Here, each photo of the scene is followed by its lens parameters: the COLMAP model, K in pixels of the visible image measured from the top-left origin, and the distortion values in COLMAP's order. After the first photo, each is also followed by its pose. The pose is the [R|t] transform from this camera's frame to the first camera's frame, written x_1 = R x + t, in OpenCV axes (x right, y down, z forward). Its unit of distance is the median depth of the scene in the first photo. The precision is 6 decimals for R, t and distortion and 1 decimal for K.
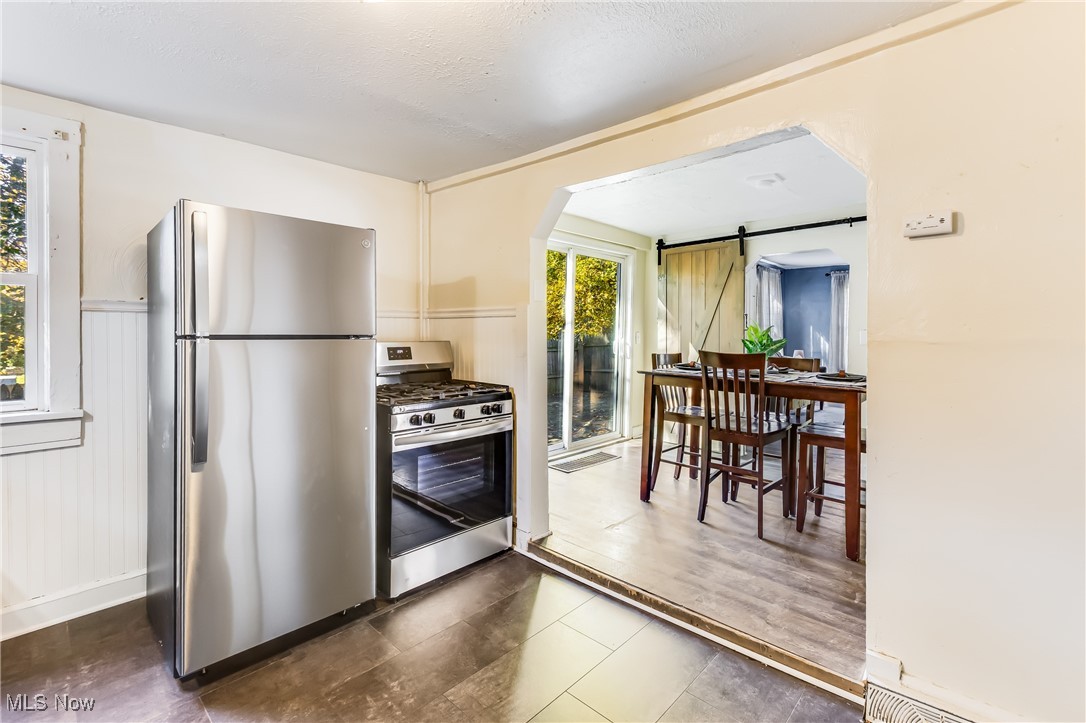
lens RADIAL K [[492.0, 0, 534.2], [0, 492.0, 336.5], [0, 0, 1]] dist [0.006118, -0.001031]
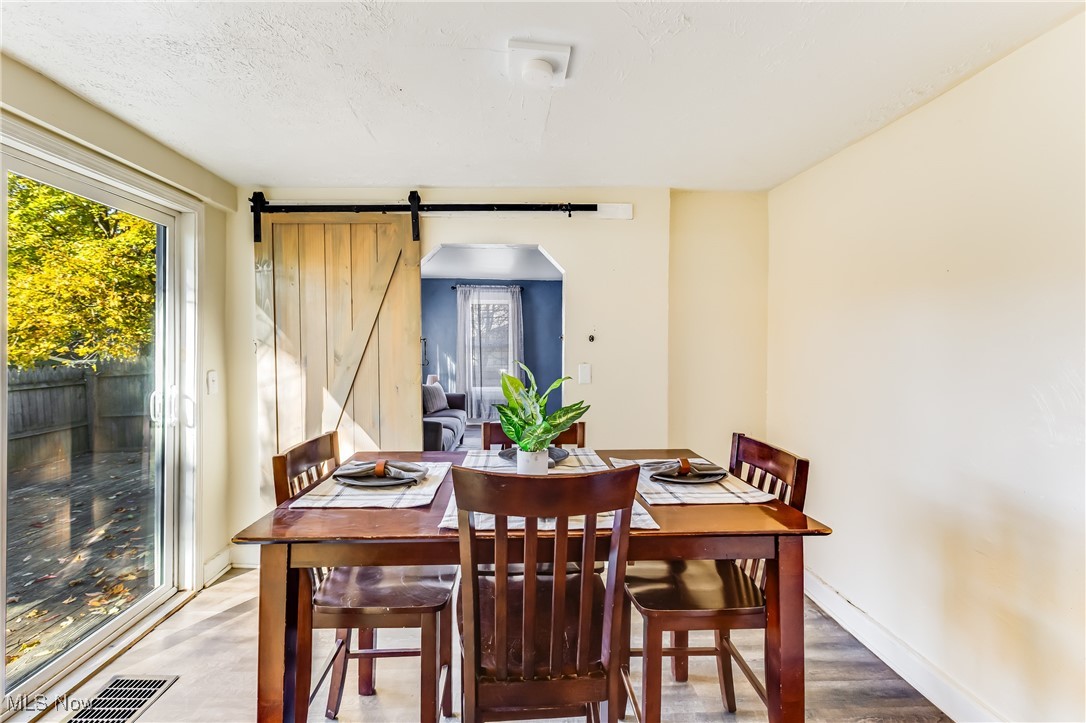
lens RADIAL K [[492.0, 0, 543.0], [0, 492.0, 353.4], [0, 0, 1]] dist [0.006118, -0.001031]
pose [[0.685215, -0.022512, 0.727993, 0.076764], [0.014036, 0.999745, 0.017704, -0.030957], [-0.728206, -0.001913, 0.685356, 0.413248]]
